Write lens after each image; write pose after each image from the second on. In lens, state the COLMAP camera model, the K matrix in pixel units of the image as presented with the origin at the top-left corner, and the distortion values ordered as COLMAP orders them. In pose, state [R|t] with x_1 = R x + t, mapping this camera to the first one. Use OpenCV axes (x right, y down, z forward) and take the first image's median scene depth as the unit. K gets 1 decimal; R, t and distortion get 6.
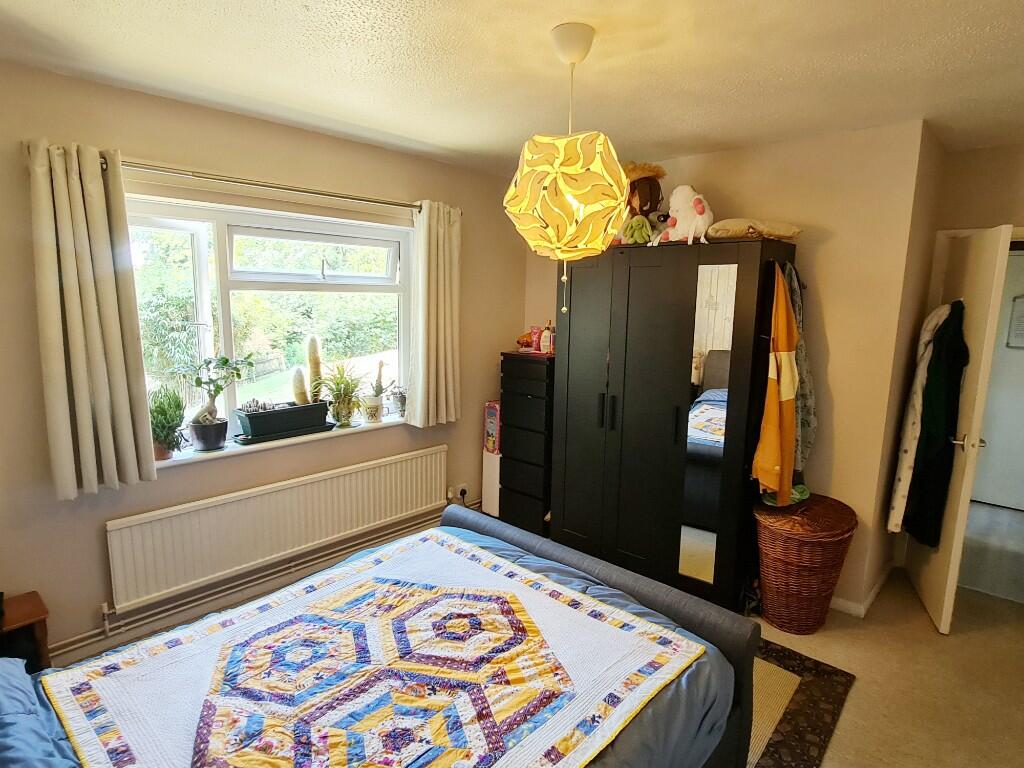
lens RADIAL K [[557.4, 0, 512.0], [0, 557.4, 384.0], [0, 0, 1]] dist [-0.001317, -0.000237]
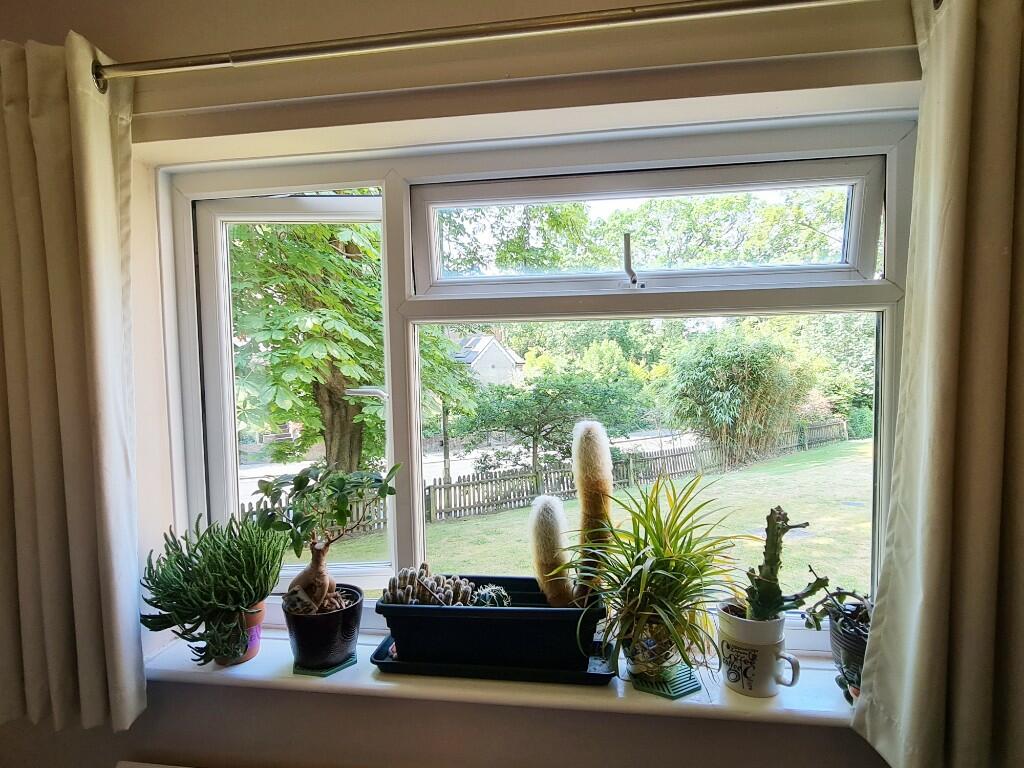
lens RADIAL K [[557.4, 0, 512.0], [0, 557.4, 384.0], [0, 0, 1]] dist [-0.001317, -0.000237]
pose [[0.574961, 0.014242, -0.818057, -0.056526], [-0.100829, 0.993461, -0.053570, -0.082144], [0.811944, 0.113284, 0.572637, 0.665672]]
